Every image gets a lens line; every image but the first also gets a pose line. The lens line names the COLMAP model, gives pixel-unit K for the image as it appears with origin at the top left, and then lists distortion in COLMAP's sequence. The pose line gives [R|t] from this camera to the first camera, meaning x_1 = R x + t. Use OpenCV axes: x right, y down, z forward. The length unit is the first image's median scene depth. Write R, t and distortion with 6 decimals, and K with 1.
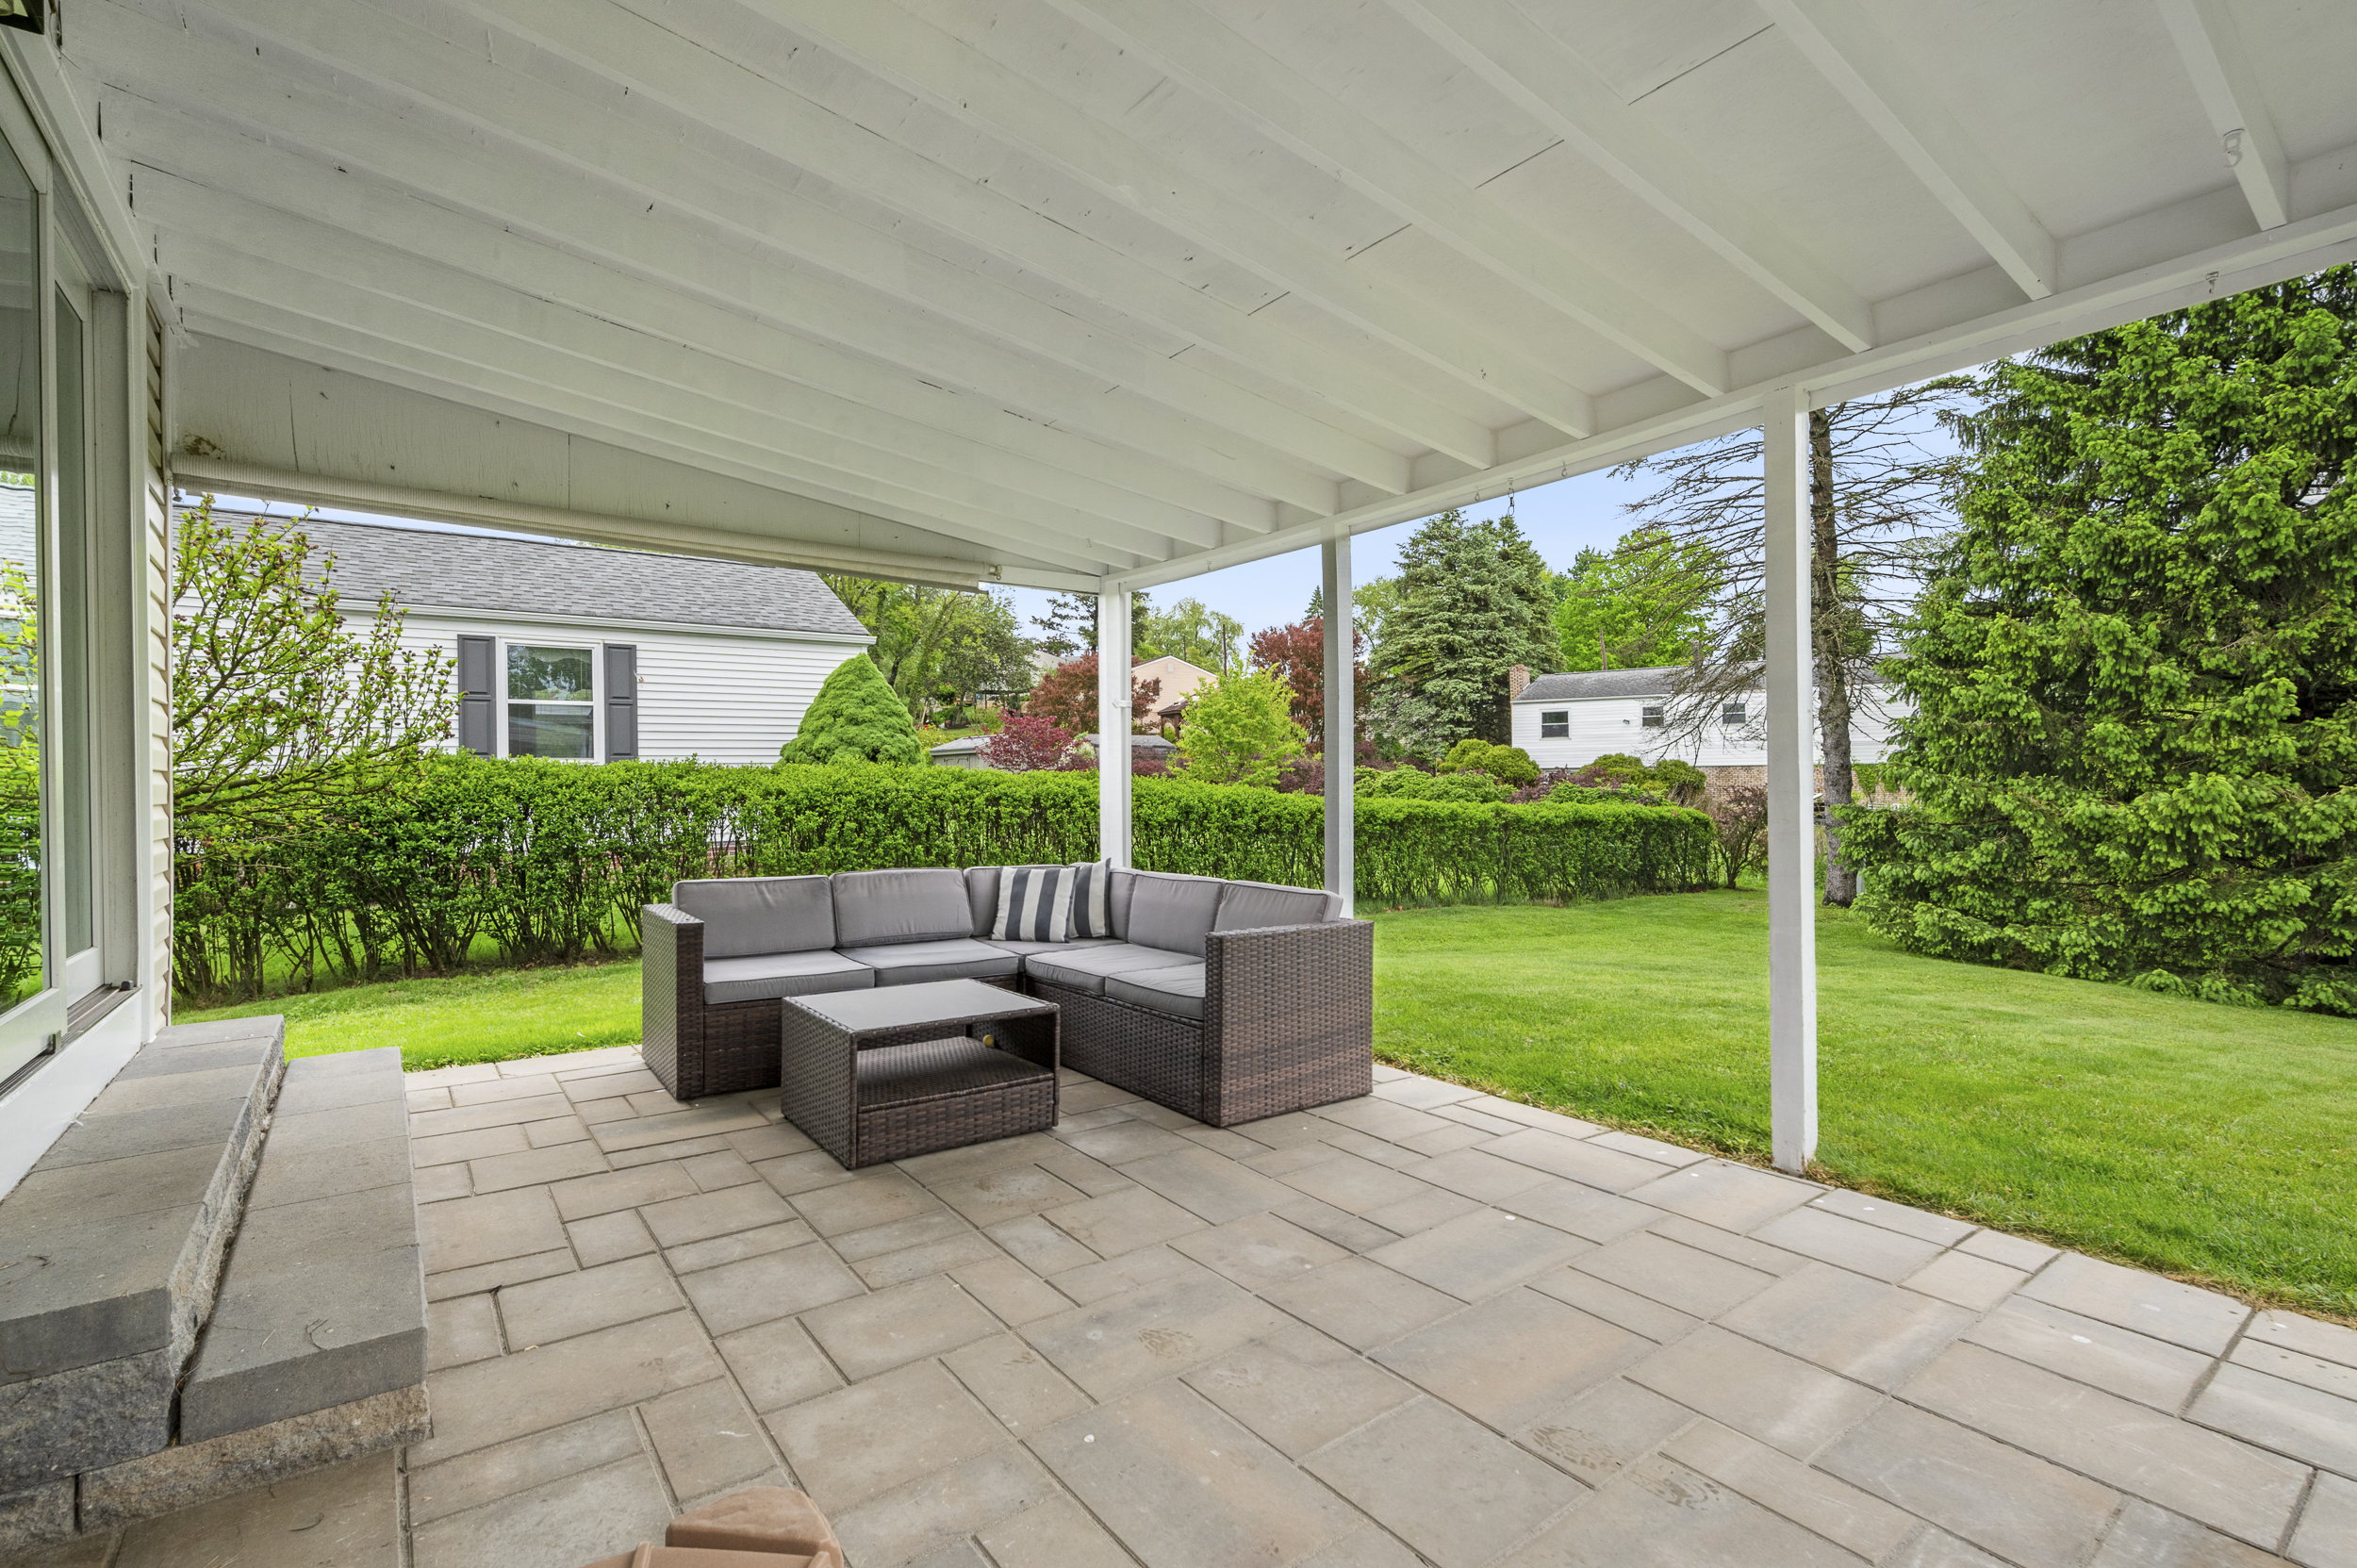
lens RADIAL K [[1067.1, 0, 1178.5], [0, 1067.1, 784.0], [0, 0, 1]] dist [-0.001122, 0.000079]
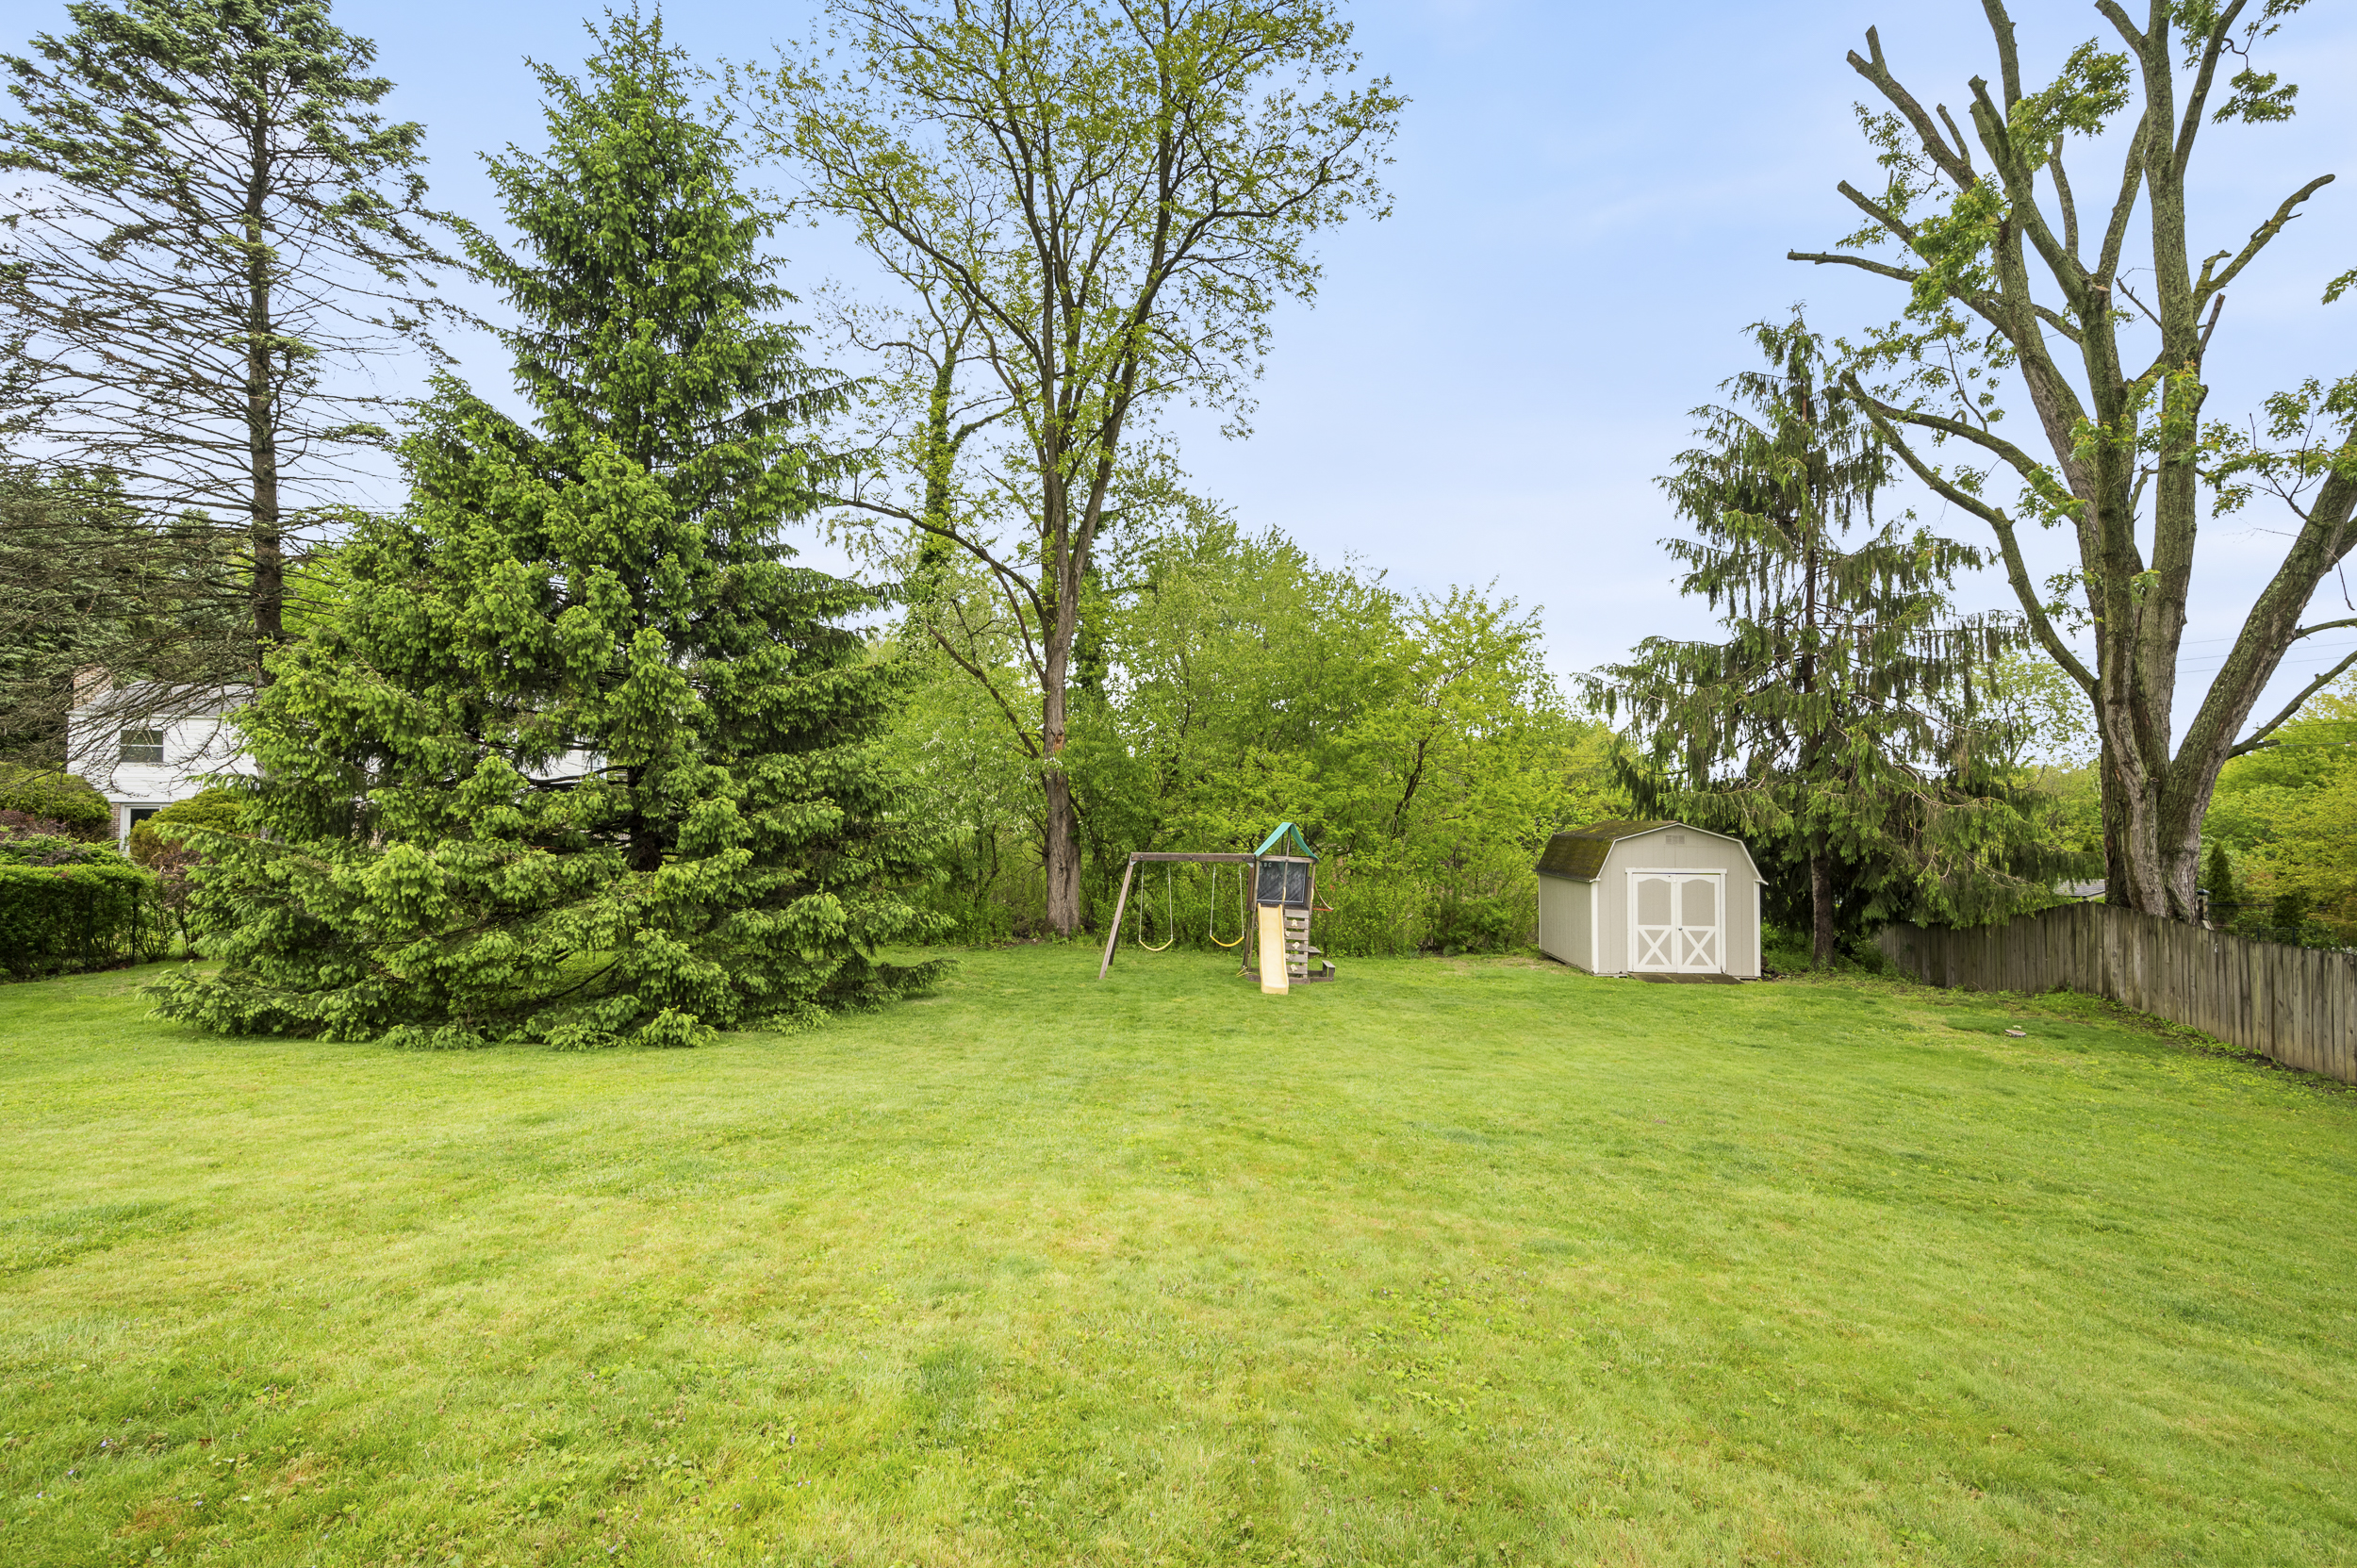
lens RADIAL K [[1031.6, 0, 1175.6], [0, 1031.6, 808.6], [0, 0, 1]] dist [0.001024, -0.000089]
pose [[0.537015, 0.007703, 0.843538, 1.618720], [-0.005776, 0.999968, -0.005455, -0.137313], [-0.843553, -0.001943, 0.537043, -0.687872]]
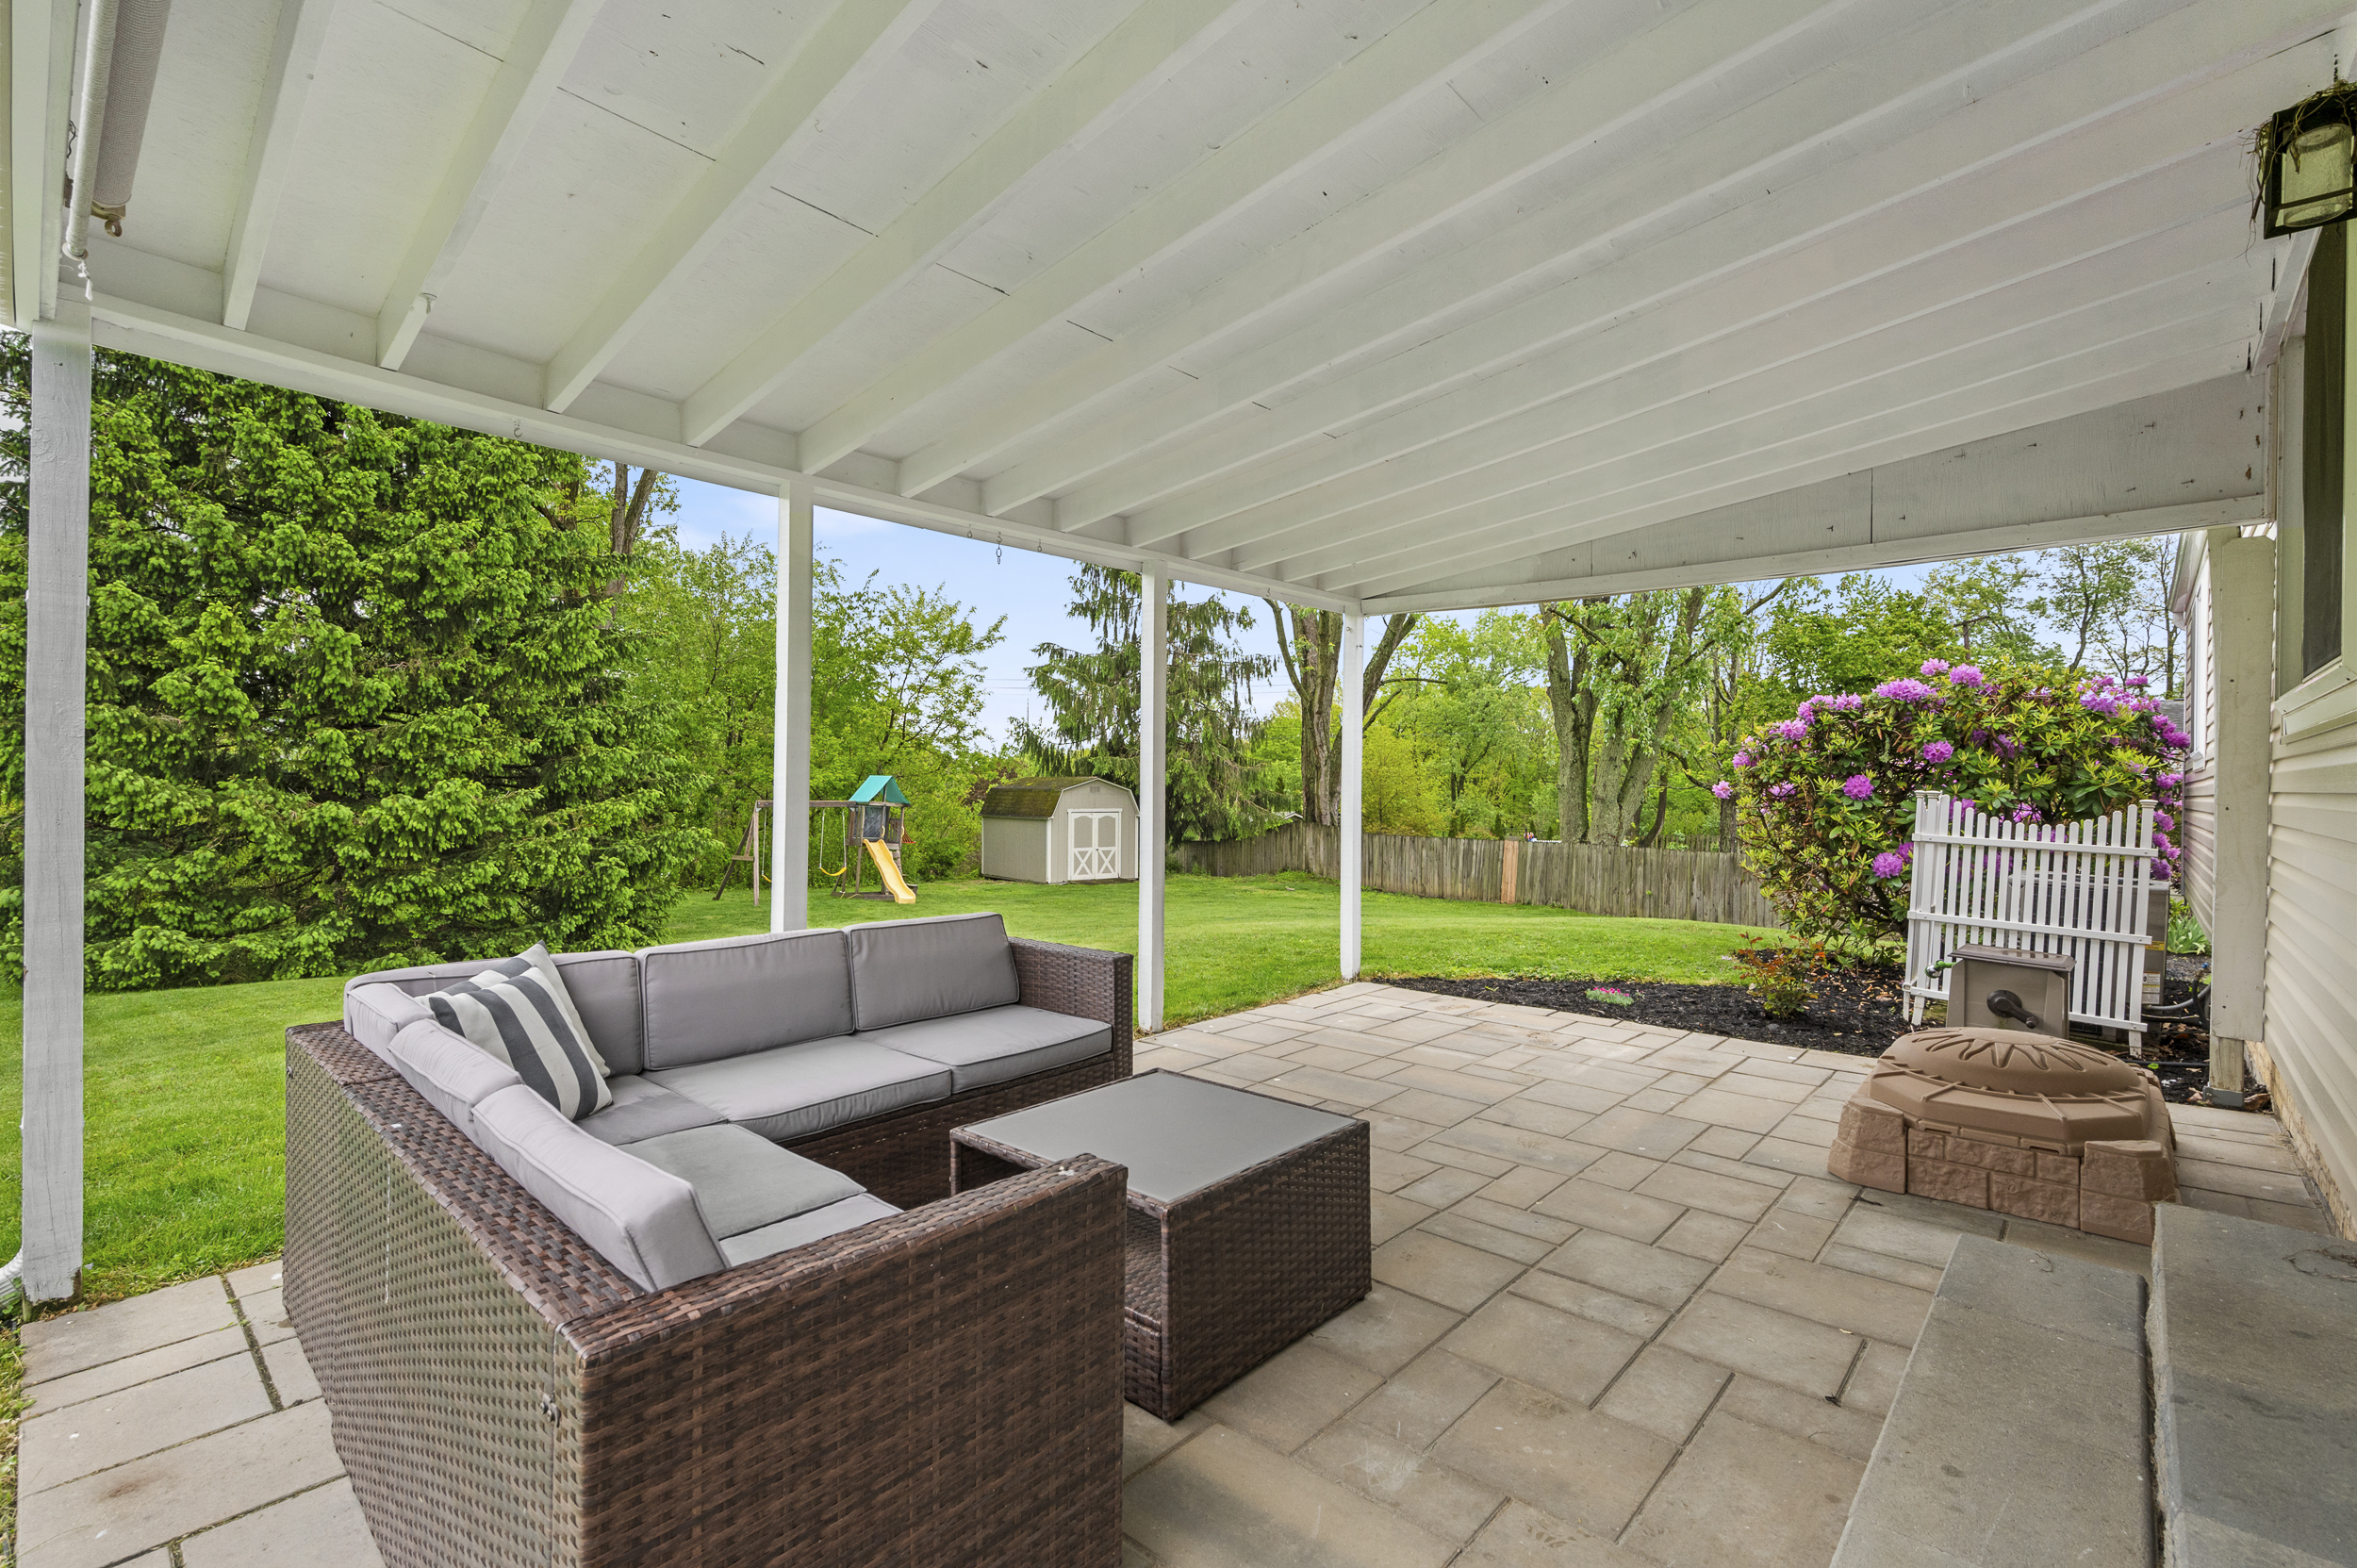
lens RADIAL K [[1067.1, 0, 1178.5], [0, 1067.1, 784.0], [0, 0, 1]] dist [-0.001122, 0.000079]
pose [[-0.195785, 0.001354, 0.980646, -1.164115], [-0.005458, 0.999982, -0.002470, -0.018309], [-0.980632, -0.005836, -0.195774, 1.421736]]
